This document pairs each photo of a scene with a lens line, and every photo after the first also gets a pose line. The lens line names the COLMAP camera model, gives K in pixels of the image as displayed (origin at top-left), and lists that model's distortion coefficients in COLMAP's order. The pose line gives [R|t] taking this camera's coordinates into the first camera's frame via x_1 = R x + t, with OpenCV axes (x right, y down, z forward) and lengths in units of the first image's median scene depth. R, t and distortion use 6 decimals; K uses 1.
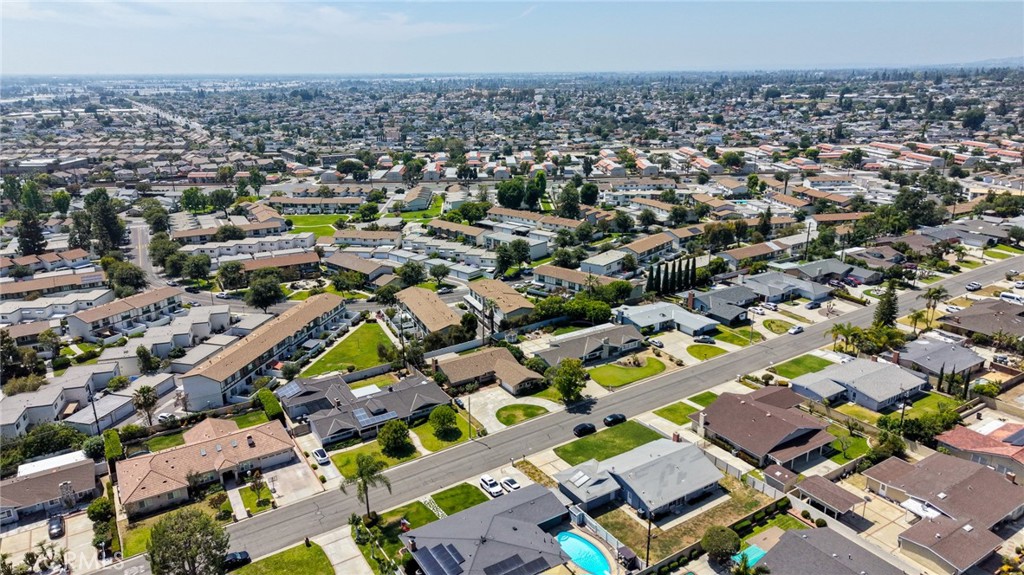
lens RADIAL K [[676.5, 0, 515.1], [0, 676.5, 291.3], [0, 0, 1]] dist [0.032370, -0.002317]
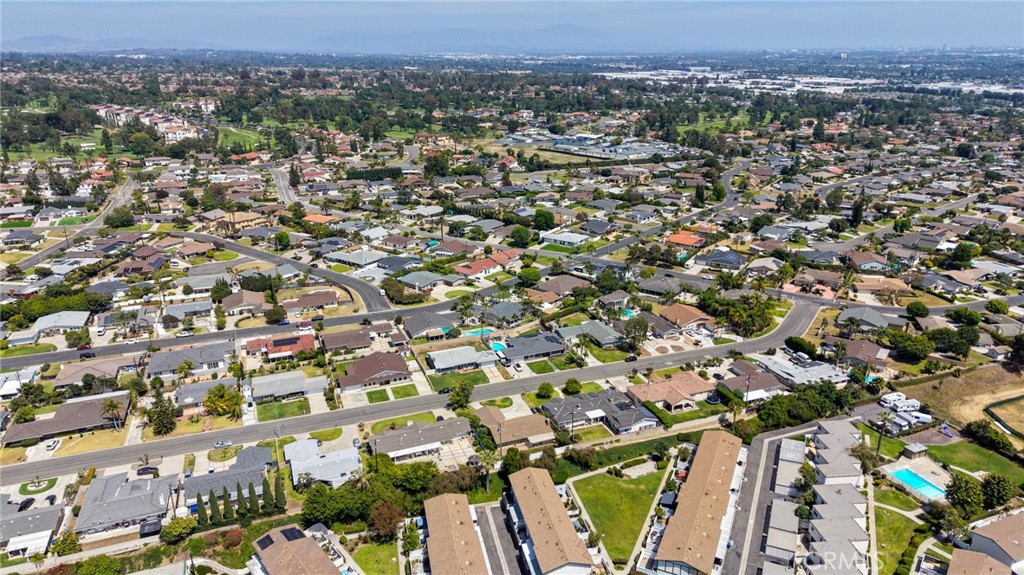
lens RADIAL K [[688.4, 0, 515.3], [0, 688.4, 296.9], [0, 0, 1]] dist [0.064177, -0.070303]
pose [[-0.982252, -0.057568, 0.178513, -0.297069], [0.064779, 0.789054, 0.610899, -0.967797], [-0.176024, 0.611620, -0.771321, 2.018258]]
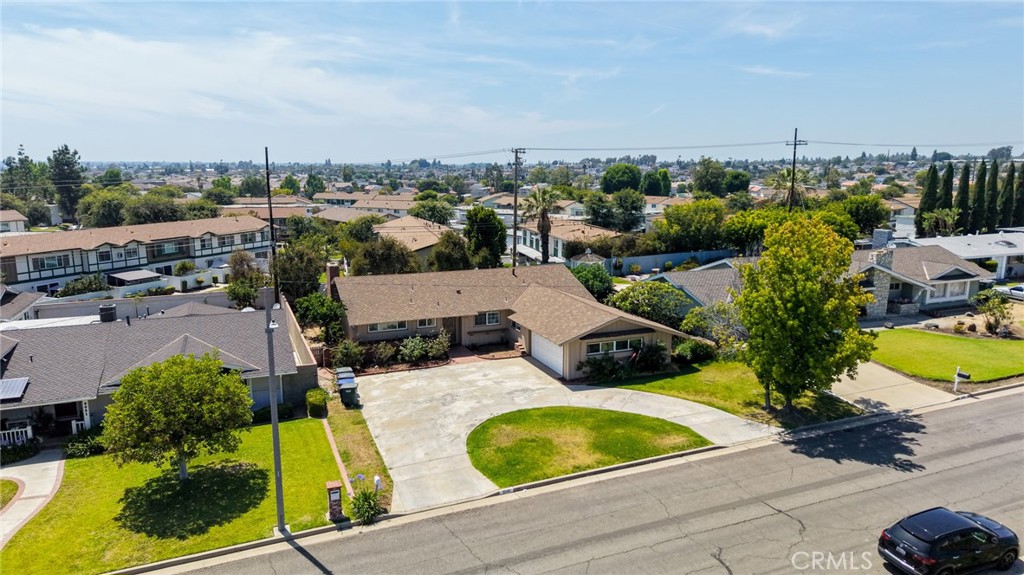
lens RADIAL K [[682.7, 0, 512.0], [0, 682.7, 287.5], [0, 0, 1]] dist [0.062788, -0.057884]
pose [[0.984629, 0.039935, -0.170032, 0.022329], [-0.062158, 0.989895, -0.127453, 0.155340], [0.163224, 0.136062, 0.977162, 0.741271]]
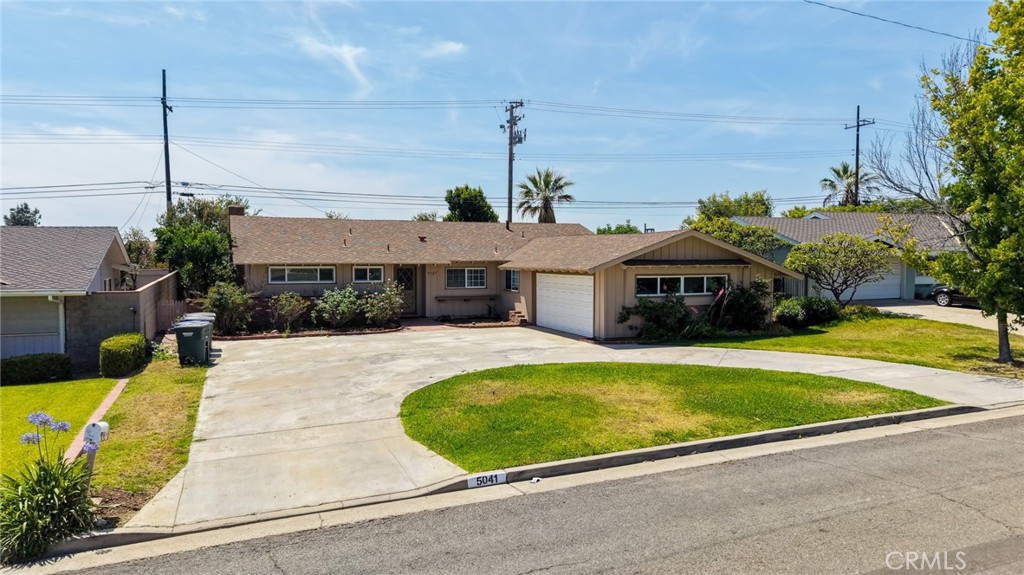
lens RADIAL K [[688.4, 0, 515.3], [0, 688.4, 296.9], [0, 0, 1]] dist [0.064177, -0.070303]
pose [[0.986683, 0.020317, -0.161383, 0.004608], [-0.060057, 0.967568, -0.245369, 0.185911], [0.151164, 0.251793, 0.955903, 0.862554]]
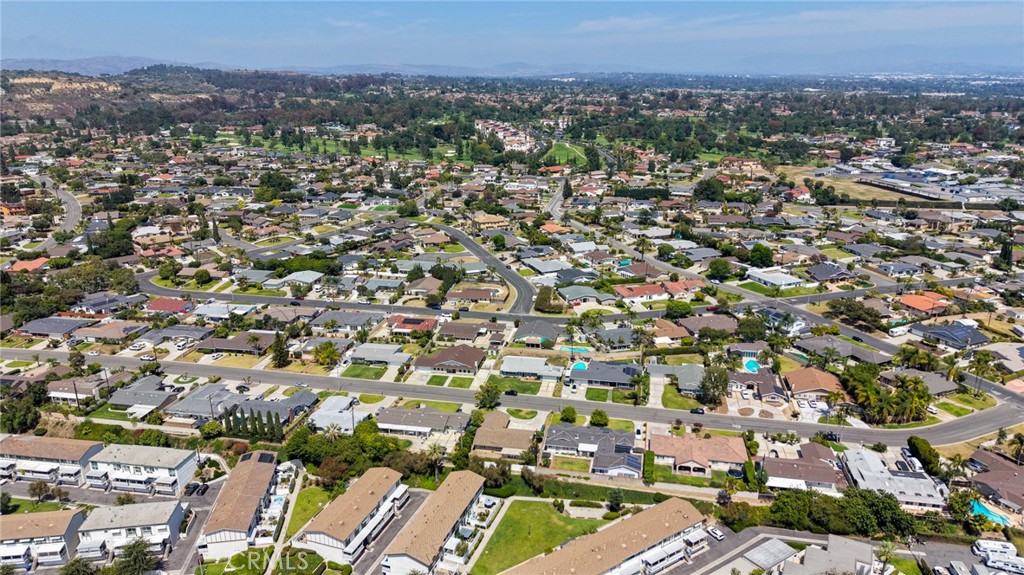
lens RADIAL K [[682.7, 0, 512.0], [0, 682.7, 287.5], [0, 0, 1]] dist [0.062788, -0.057884]
pose [[-0.719648, -0.199335, 0.665110, -0.991571], [0.227992, 0.836953, 0.497523, -0.883355], [-0.655840, 0.509681, -0.556865, 1.729821]]
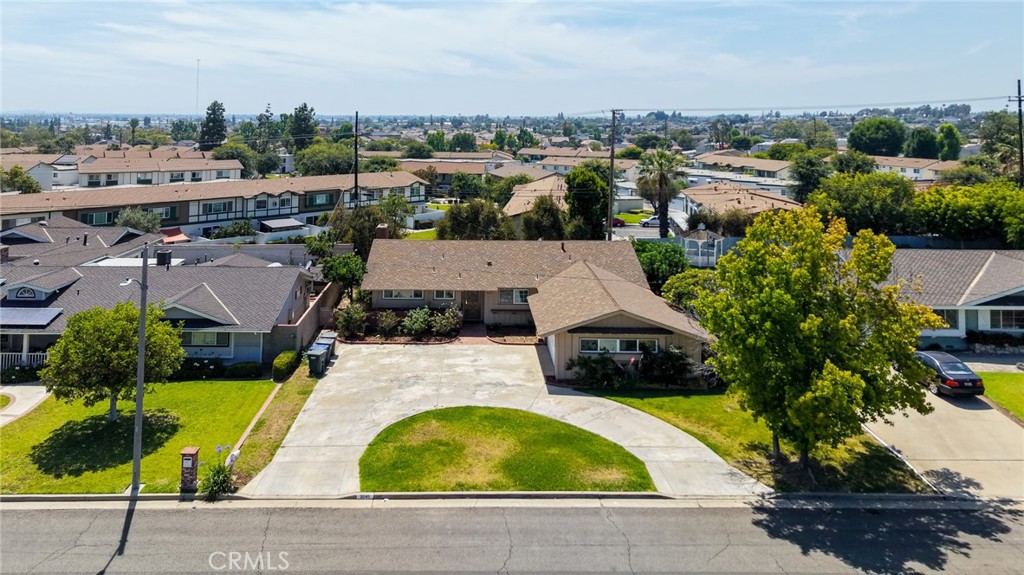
lens RADIAL K [[735.1, 0, 447.3], [0, 735.1, 121.0], [0, 0, 1]] dist [0.024151, -0.005713]
pose [[0.828735, 0.013191, -0.559485, 0.107990], [-0.179804, 0.952996, -0.243865, 0.139685], [0.529970, 0.302697, 0.792153, 0.771975]]
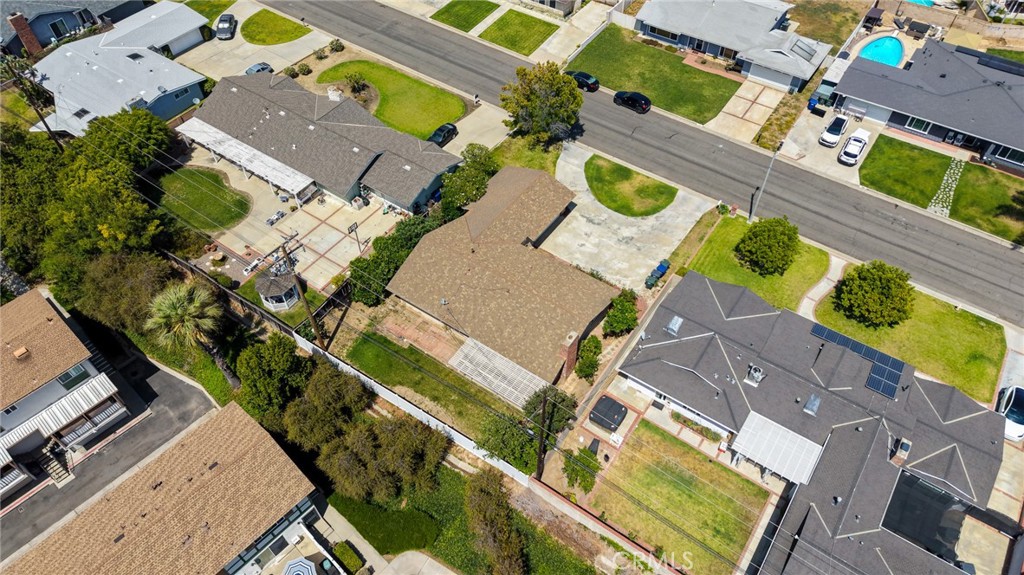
lens RADIAL K [[676.5, 0, 515.1], [0, 676.5, 291.3], [0, 0, 1]] dist [0.032370, -0.002317]
pose [[-0.389731, -0.708236, 0.588653, -0.316344], [0.292679, 0.510802, 0.808344, -0.221278], [-0.873183, 0.487323, 0.008210, 1.073233]]
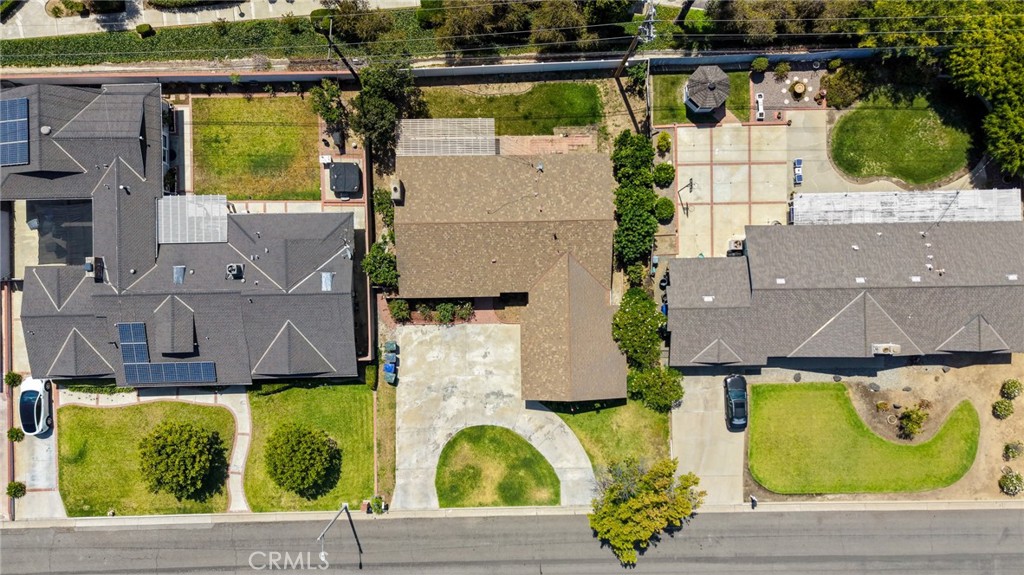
lens RADIAL K [[690.1, 0, 512.0], [0, 690.1, 287.5], [0, 0, 1]] dist [0.027084, -0.001217]
pose [[0.853397, 0.521139, 0.011313, -0.047543], [-0.176670, 0.268753, 0.946868, -0.252584], [0.490409, -0.810053, 0.321423, 0.927813]]
